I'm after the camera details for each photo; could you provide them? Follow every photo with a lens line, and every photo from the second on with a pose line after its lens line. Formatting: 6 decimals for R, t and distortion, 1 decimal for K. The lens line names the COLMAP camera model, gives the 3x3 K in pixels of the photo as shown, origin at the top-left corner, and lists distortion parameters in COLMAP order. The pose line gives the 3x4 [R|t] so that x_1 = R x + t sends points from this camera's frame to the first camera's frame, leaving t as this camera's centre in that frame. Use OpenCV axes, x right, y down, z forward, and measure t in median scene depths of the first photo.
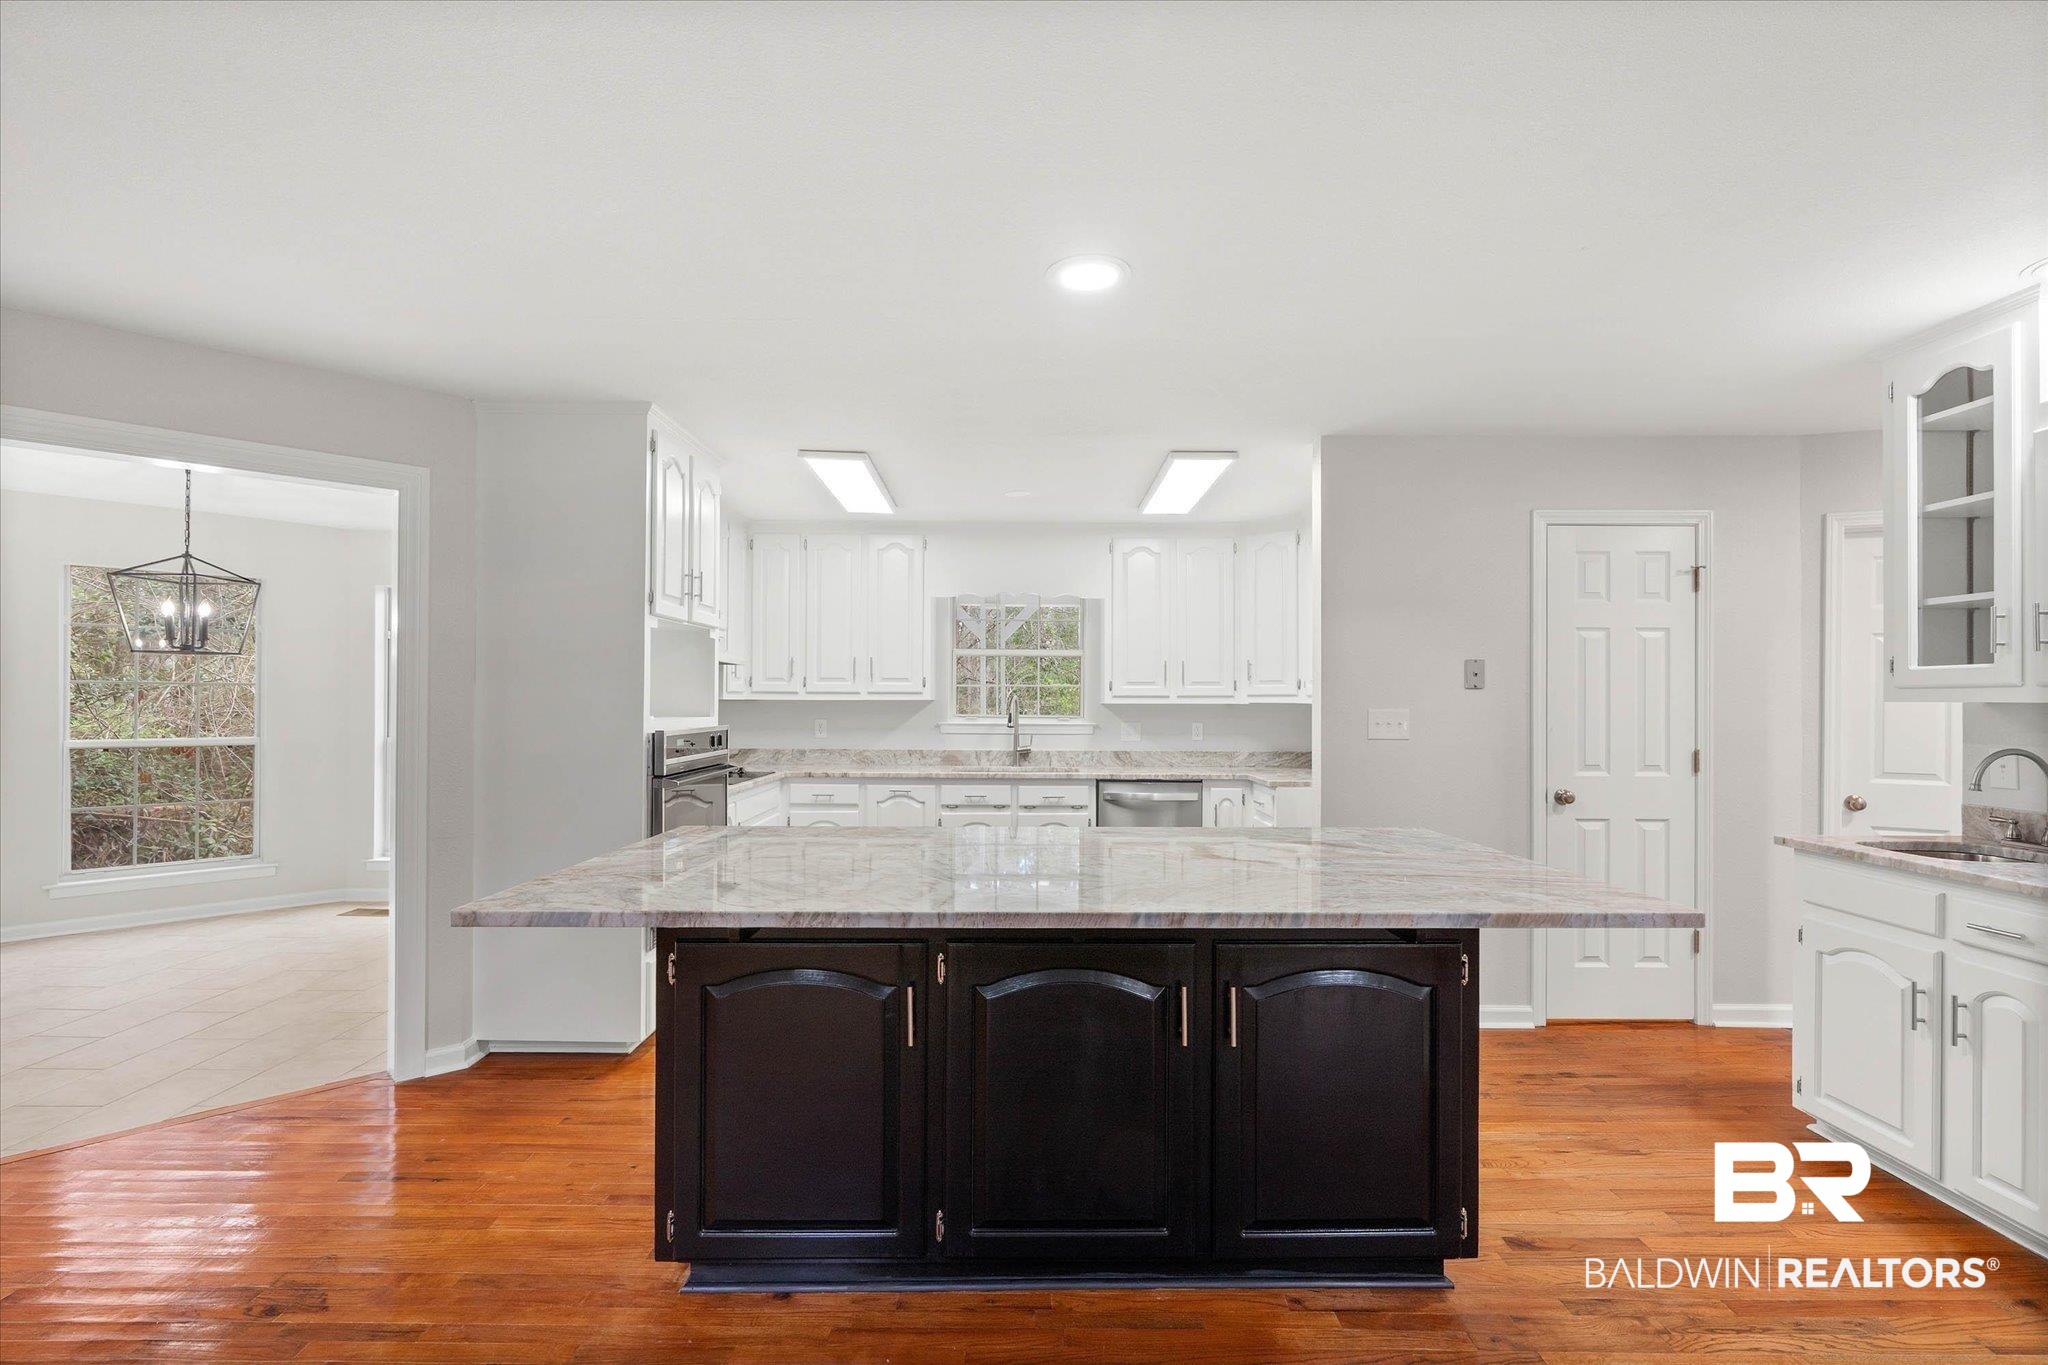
lens RADIAL K [[934.2, 0, 1019.8], [0, 934.2, 697.6], [0, 0, 1]] dist [-0.004182, 0.000652]
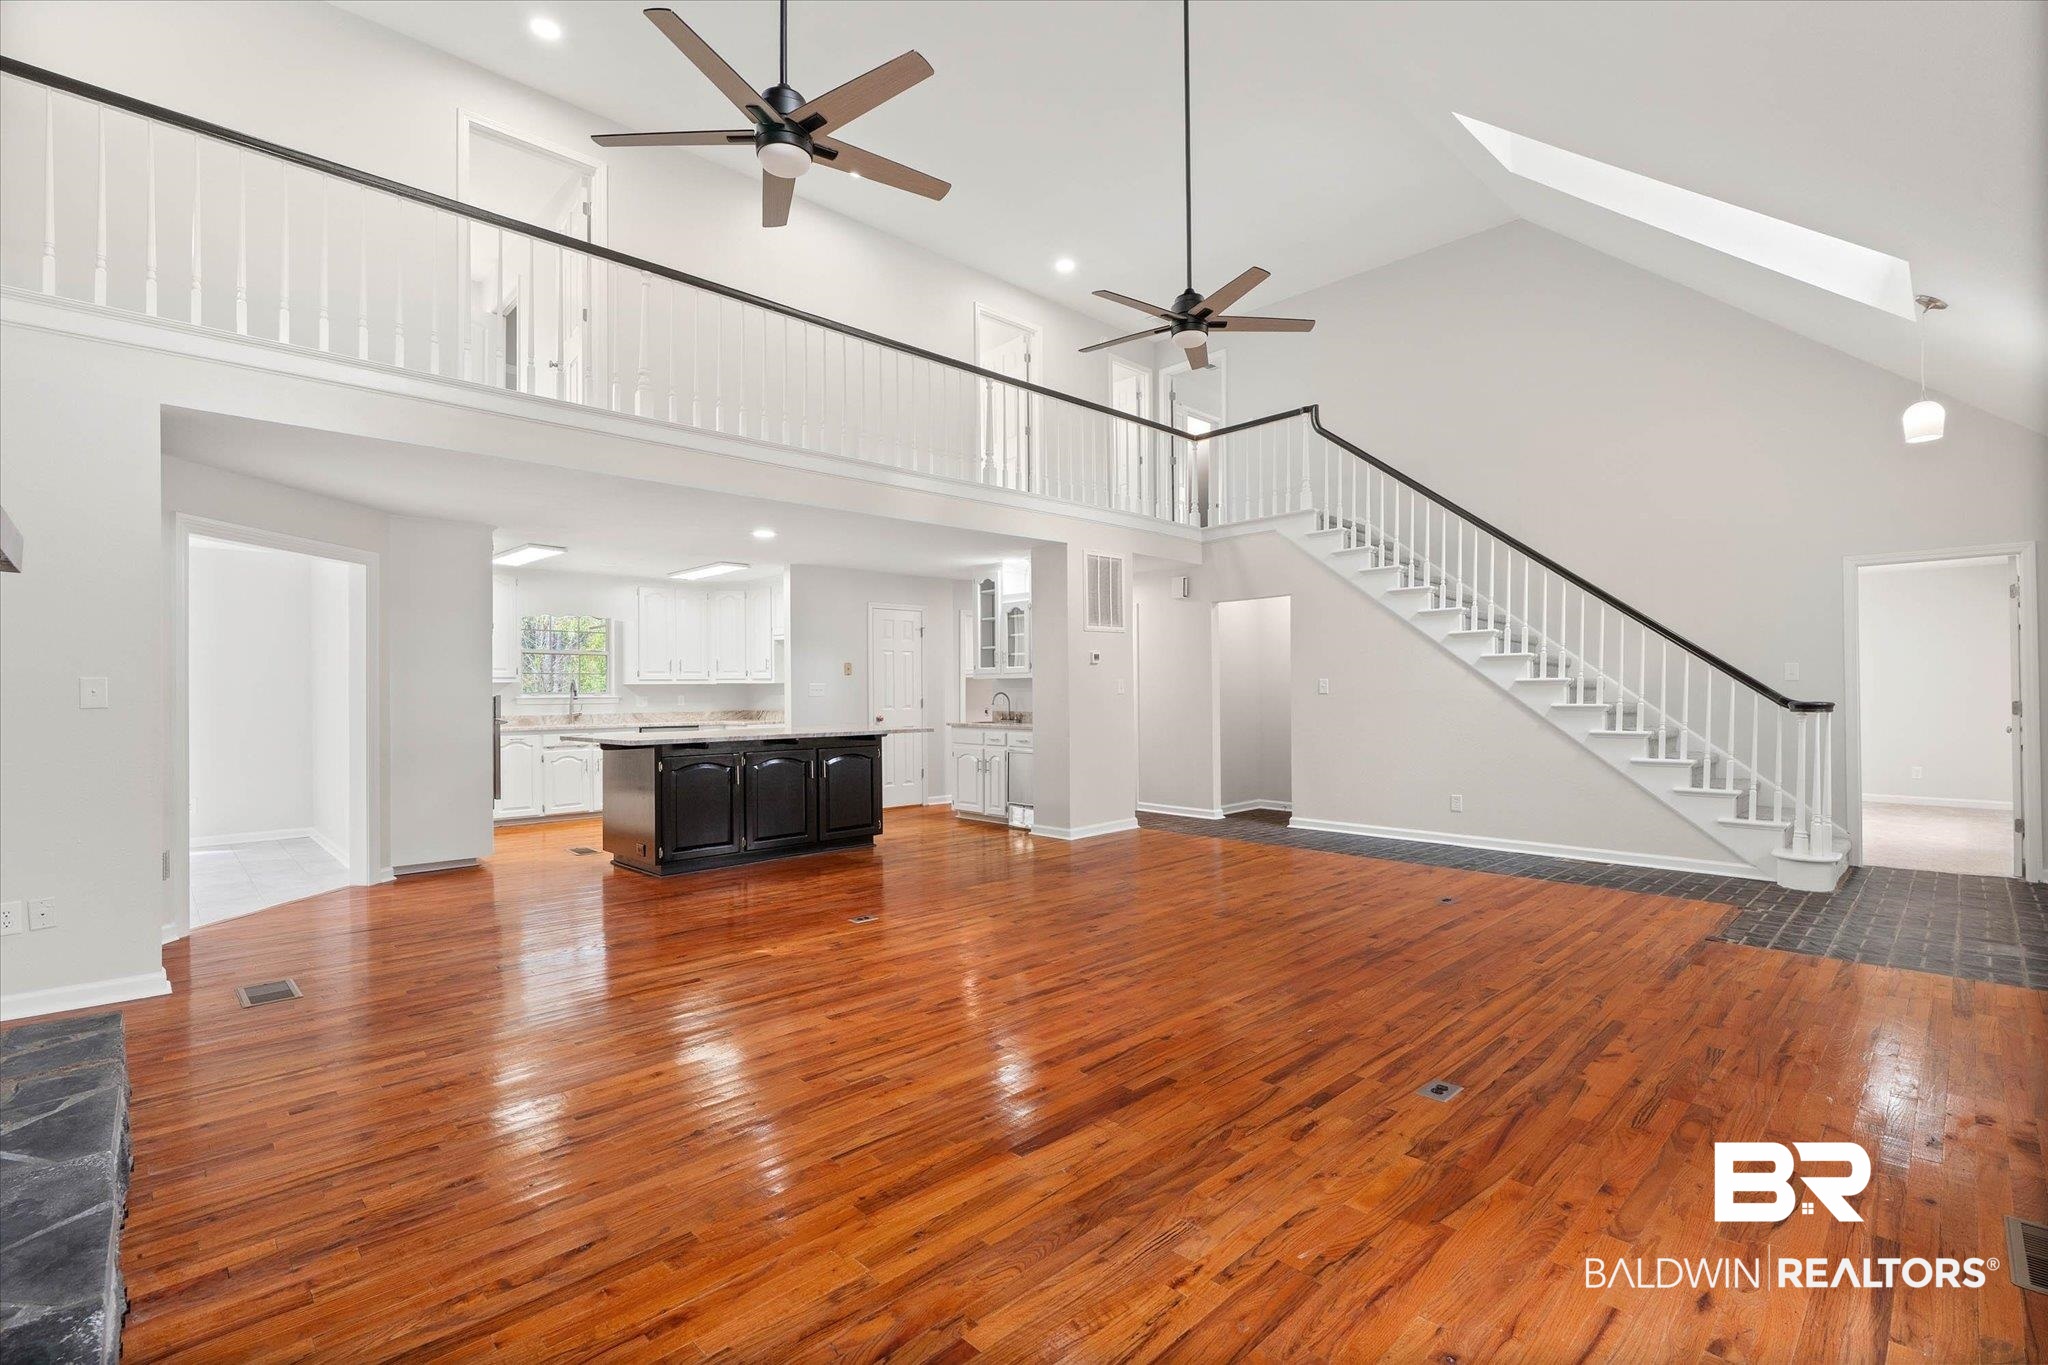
lens RADIAL K [[934.2, 0, 1017.6], [0, 934.2, 690.4], [0, 0, 1]] dist [-0.004182, 0.000652]
pose [[0.724418, -0.006873, 0.689327, -0.600701], [0.007228, 0.999971, 0.002374, 0.019454], [-0.689323, 0.003263, 0.724447, -0.732408]]
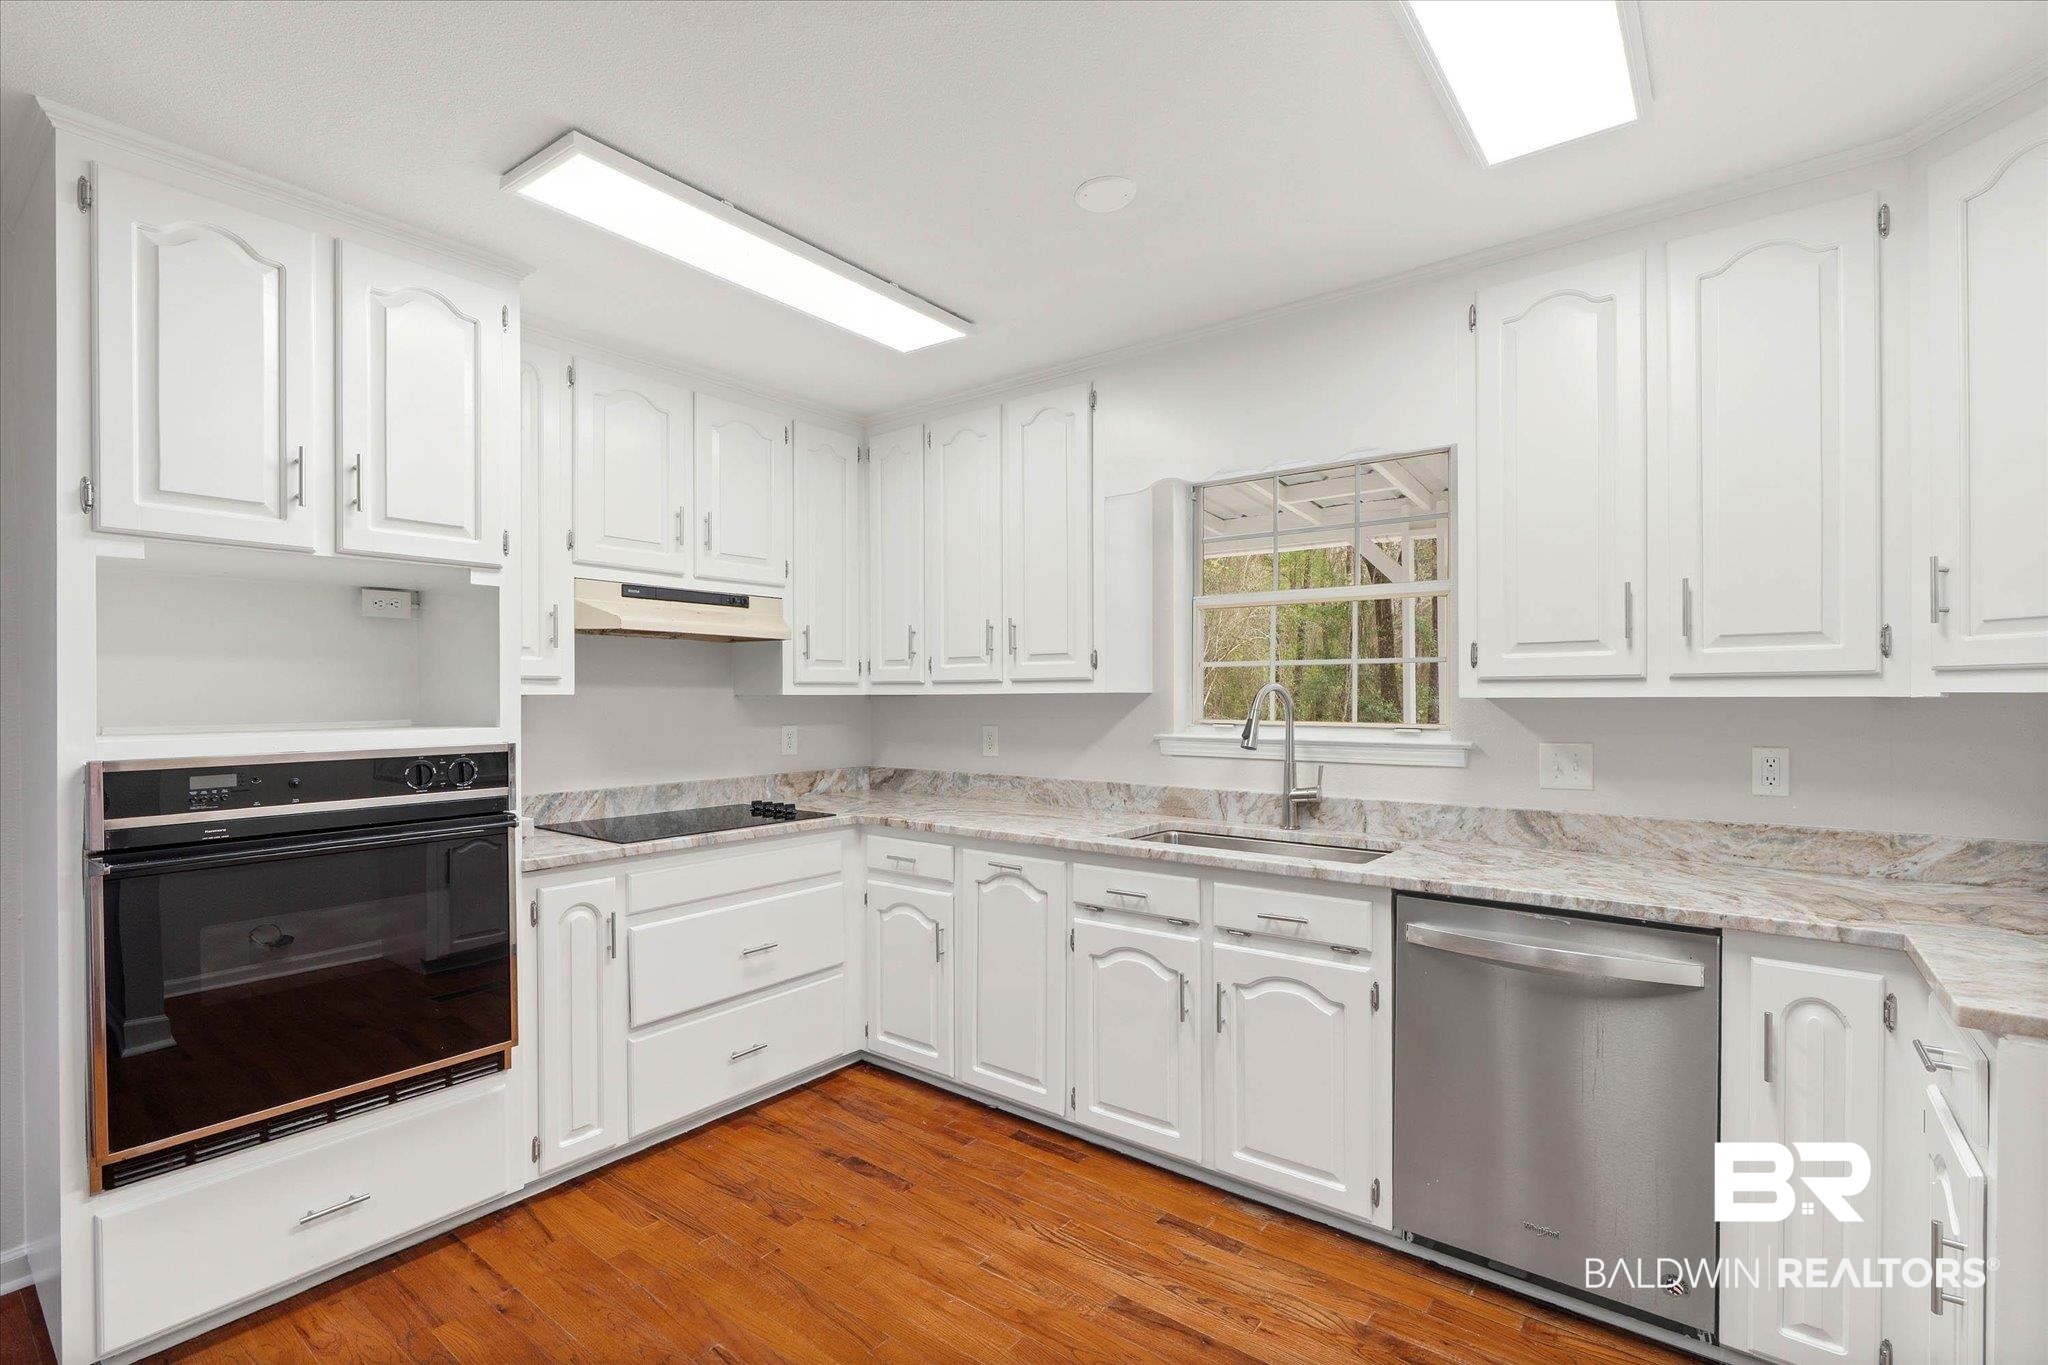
lens RADIAL K [[934.2, 0, 1025.8], [0, 934.2, 690.5], [0, 0, 1]] dist [-0.004182, 0.000652]
pose [[0.790801, -0.010213, -0.611988, 0.203431], [0.009745, 0.999944, -0.004095, 0.003016], [0.611996, -0.002726, 0.790856, 0.587791]]
